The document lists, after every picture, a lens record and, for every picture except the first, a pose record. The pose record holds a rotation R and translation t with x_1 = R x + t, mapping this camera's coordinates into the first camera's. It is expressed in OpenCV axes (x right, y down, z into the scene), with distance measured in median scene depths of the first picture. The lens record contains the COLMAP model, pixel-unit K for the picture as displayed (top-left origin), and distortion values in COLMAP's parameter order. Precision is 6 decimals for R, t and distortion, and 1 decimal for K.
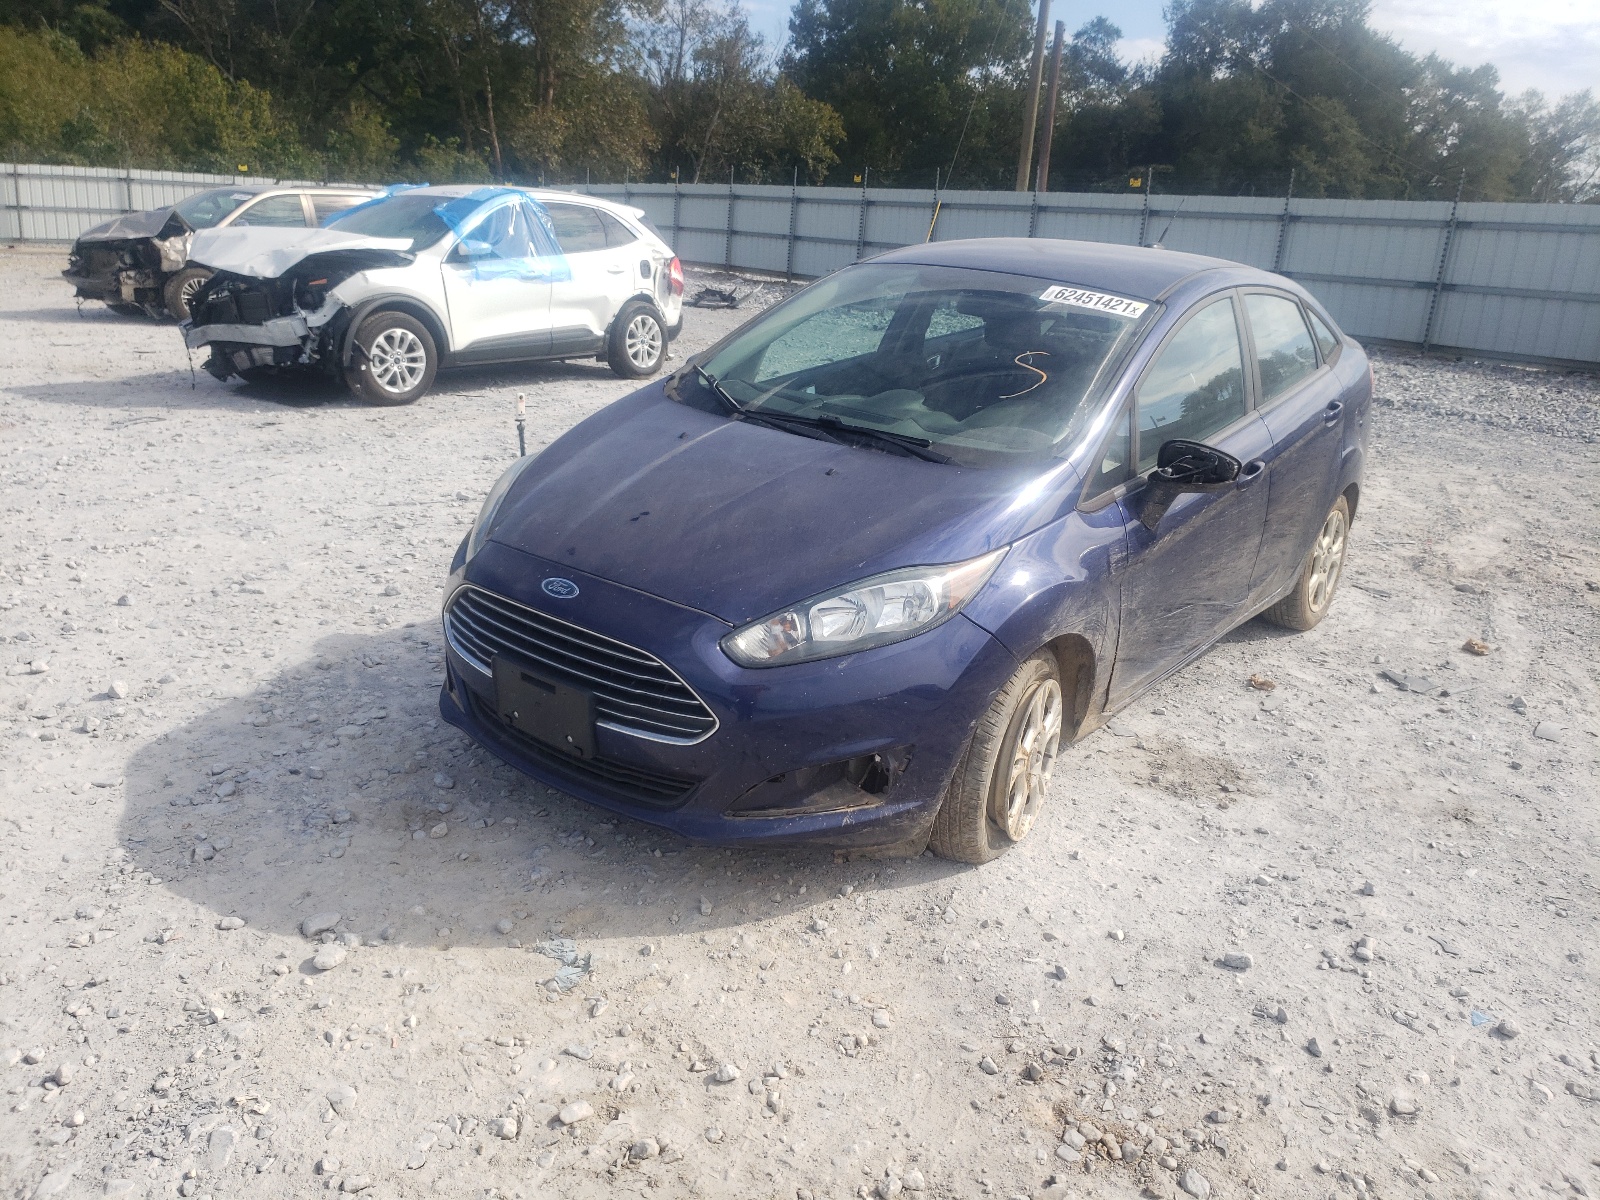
lens RADIAL K [[1048.4, 0, 798.5], [0, 1048.4, 604.2], [0, 0, 1]] dist [0.005957, -0.008011]
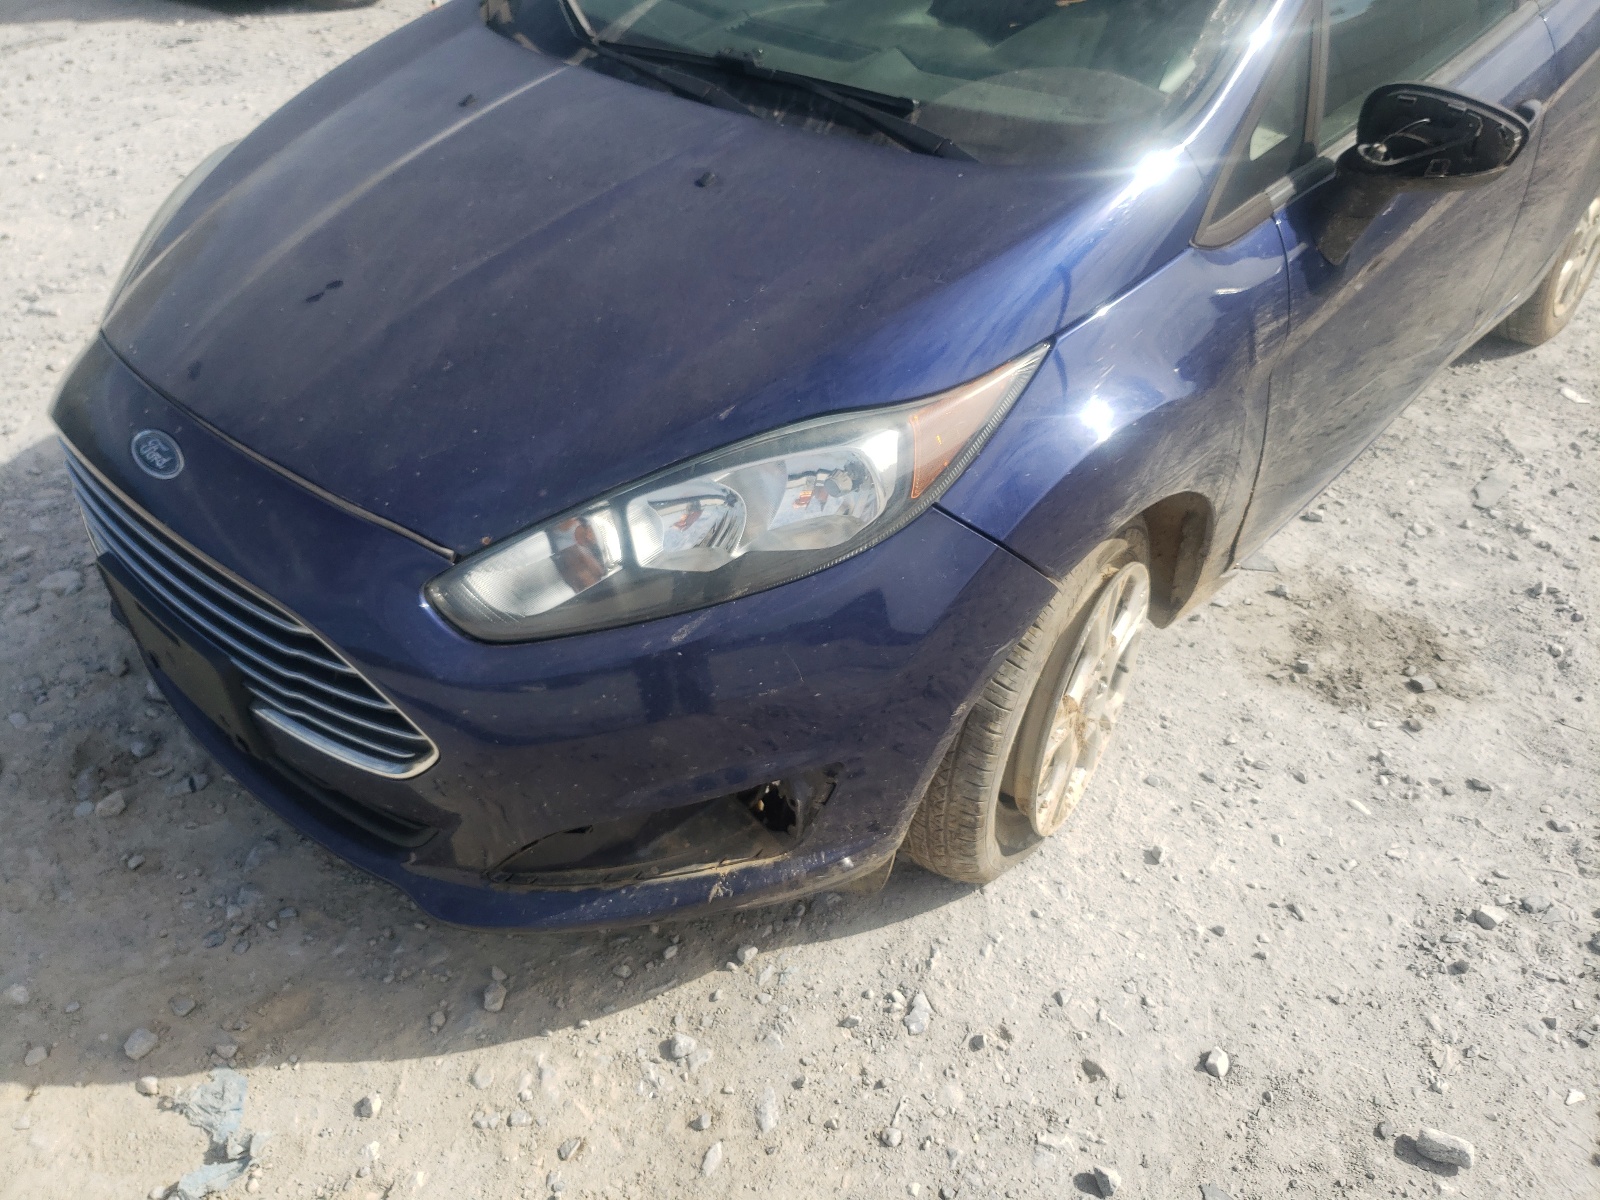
lens RADIAL K [[1231.9, 0, 790.9], [0, 1231.9, 585.7], [0, 0, 1]] dist [-0.026316, 0.047871]
pose [[0.998238, -0.007468, -0.058871, 0.103457], [0.022540, 0.965421, 0.259718, -0.089758], [0.054895, -0.260588, 0.963888, 0.372454]]
